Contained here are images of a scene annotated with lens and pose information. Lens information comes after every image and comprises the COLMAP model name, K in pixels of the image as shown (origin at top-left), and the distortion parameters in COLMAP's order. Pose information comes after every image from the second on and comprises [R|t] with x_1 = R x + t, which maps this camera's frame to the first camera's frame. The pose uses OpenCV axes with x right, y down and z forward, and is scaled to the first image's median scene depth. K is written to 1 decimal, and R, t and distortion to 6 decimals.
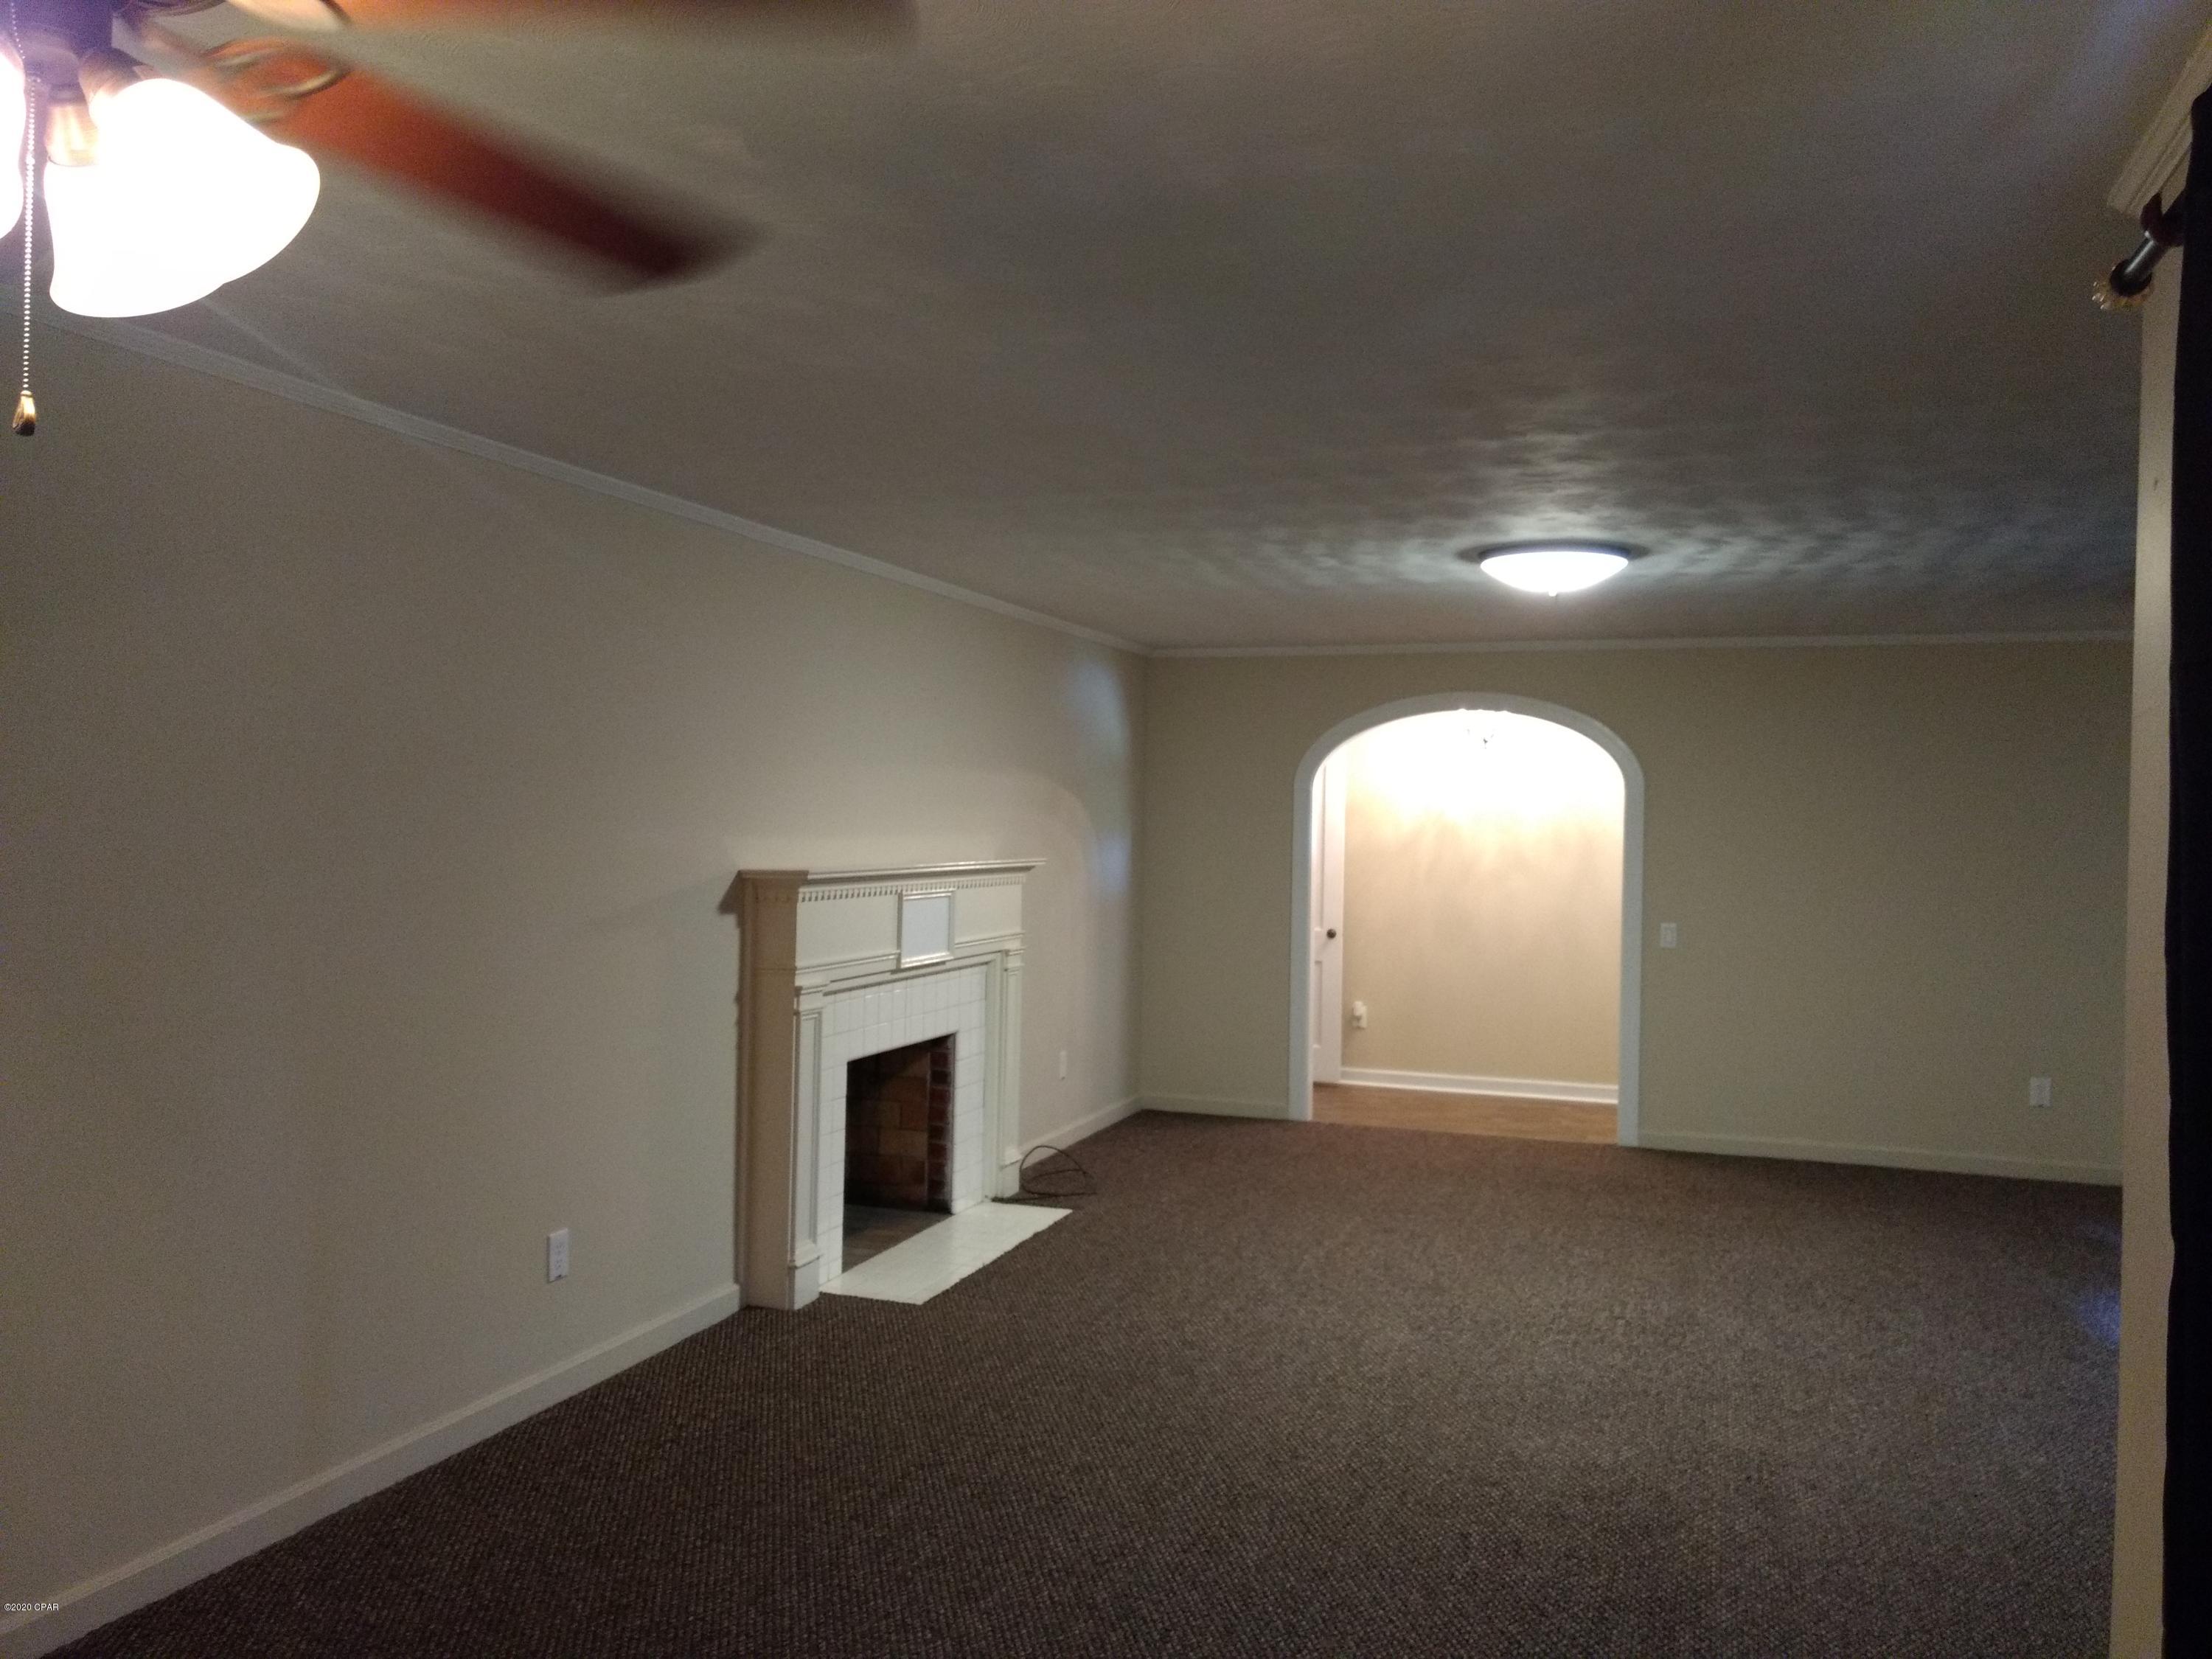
lens RADIAL K [[1734.7, 0, 1108.2], [0, 1734.7, 818.7], [0, 0, 1]] dist [0.029773, 0.025524]
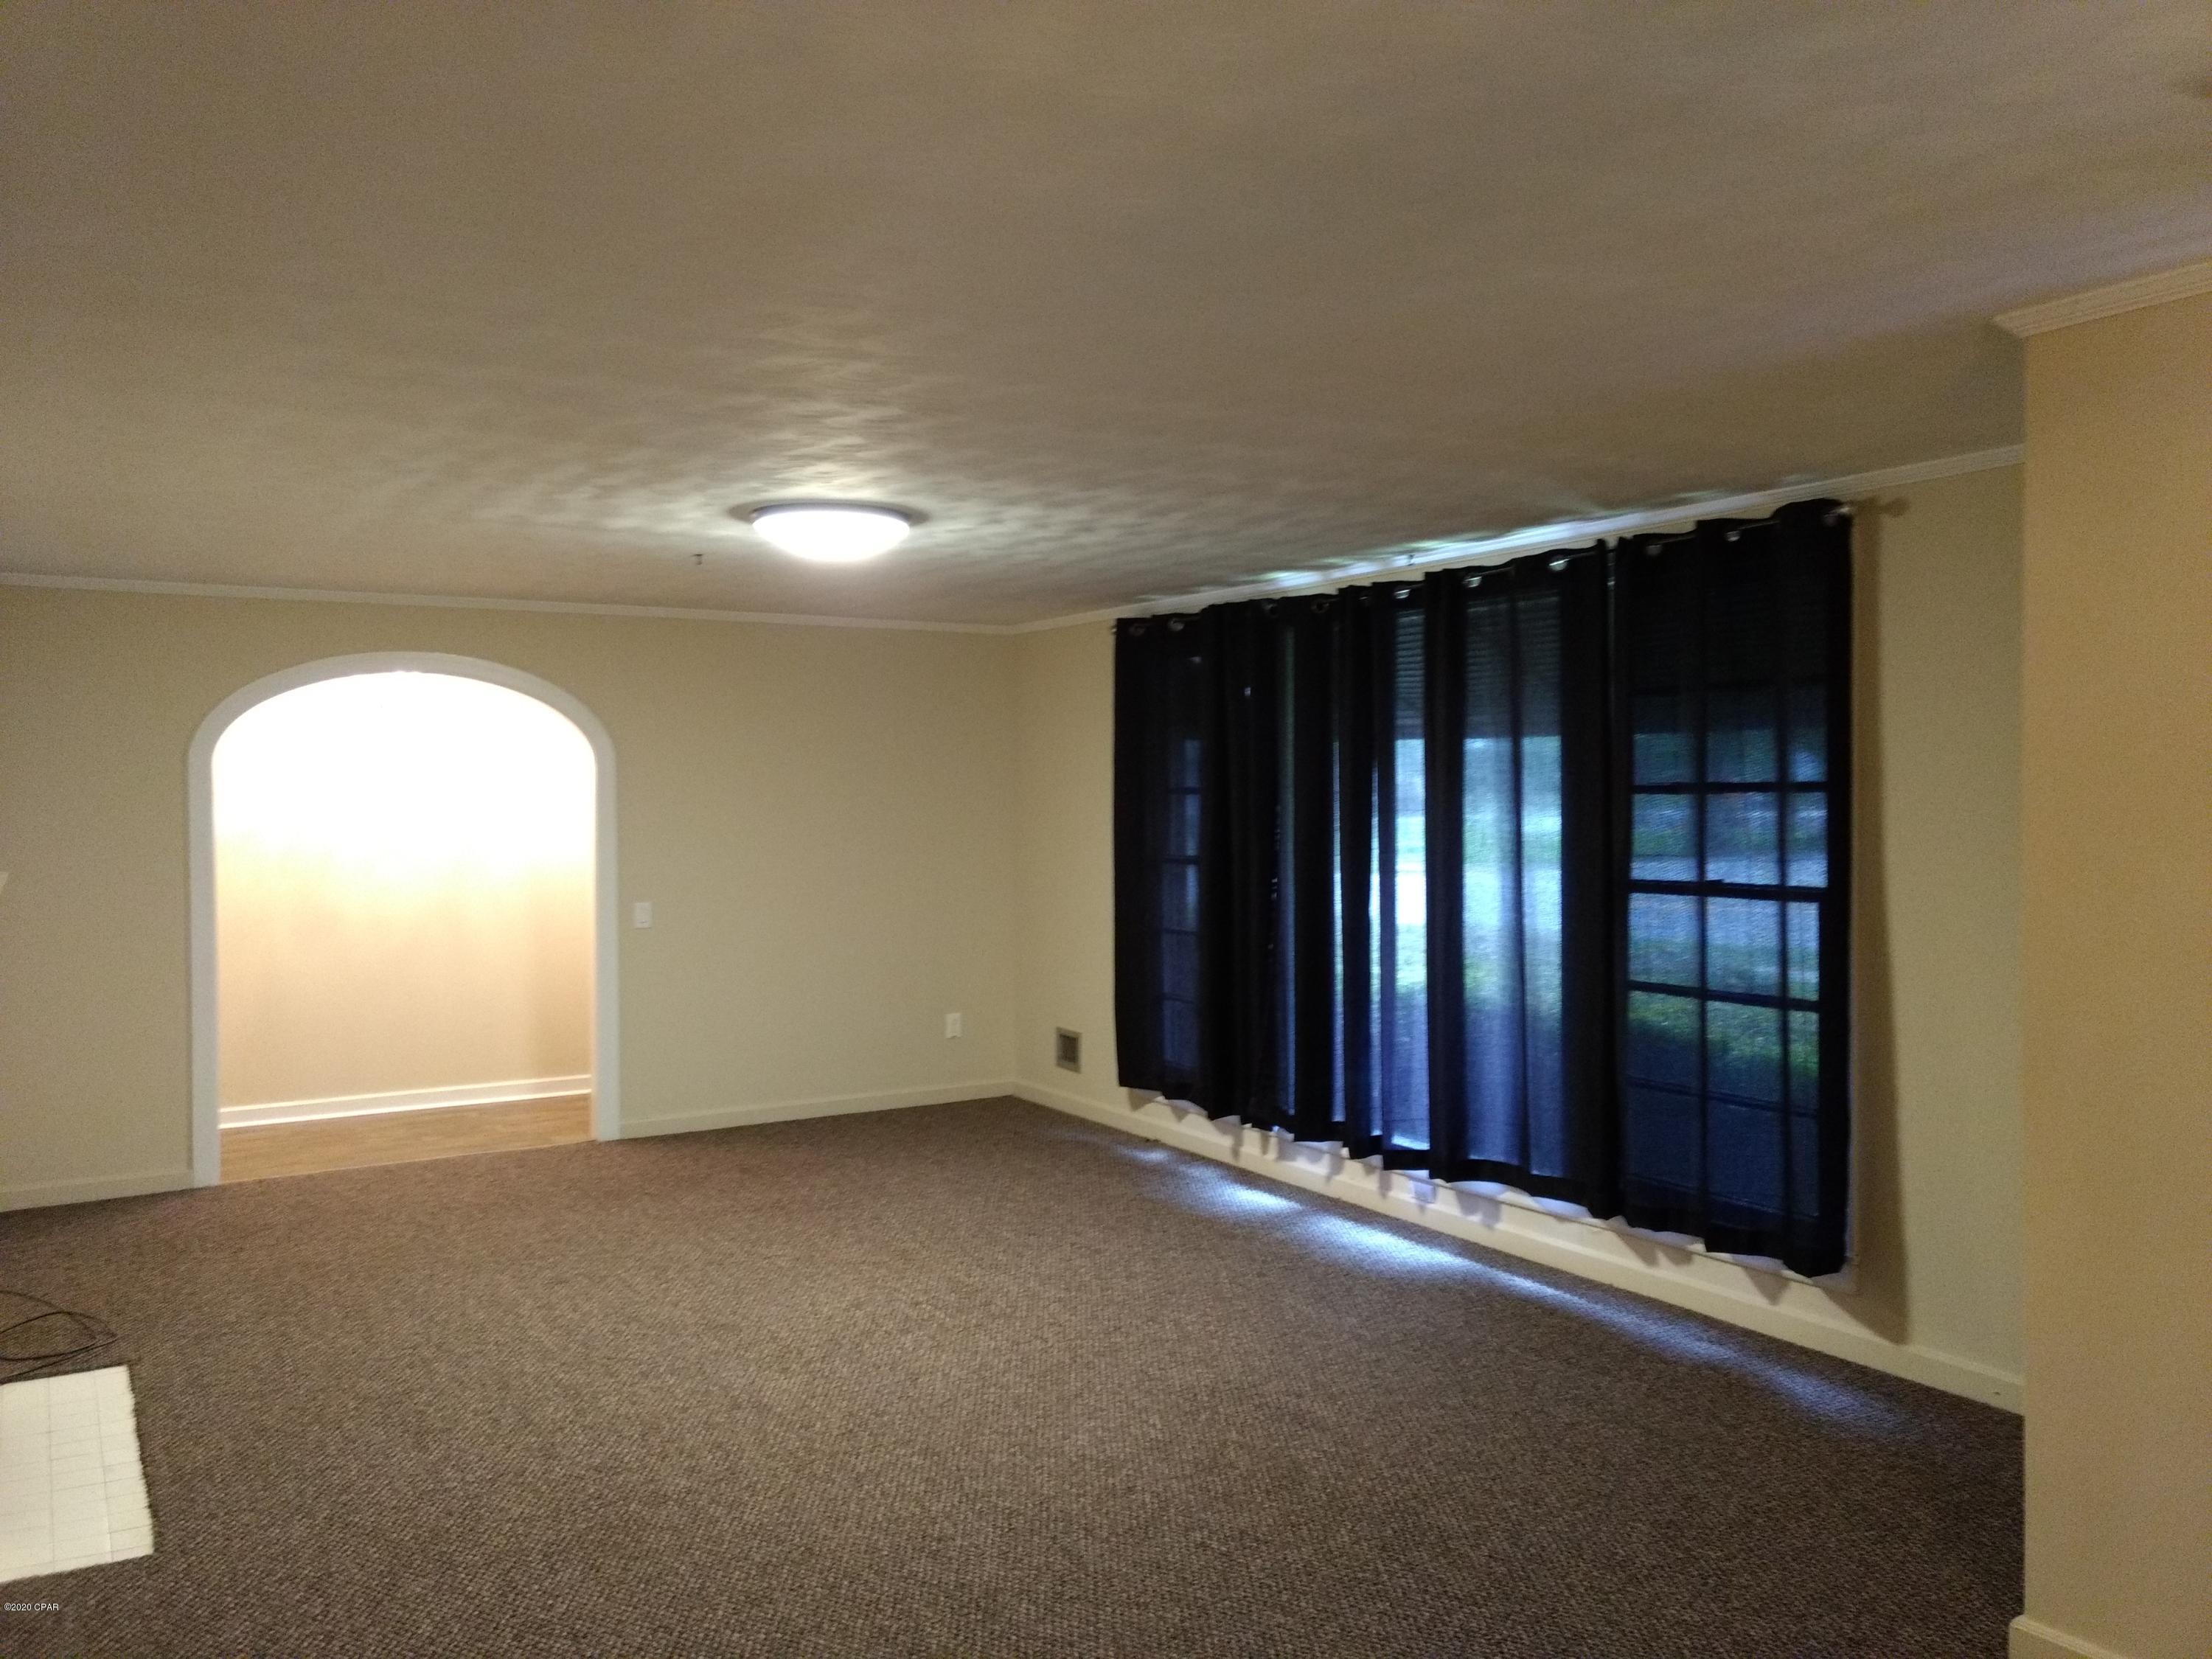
lens RADIAL K [[1734.7, 0, 1103.4], [0, 1734.7, 836.7], [0, 0, 1]] dist [0.029773, 0.025524]
pose [[0.651441, -0.045514, 0.757333, -0.367173], [0.023522, 0.998931, 0.039801, -0.012259], [-0.758334, -0.008114, 0.651815, 0.285938]]
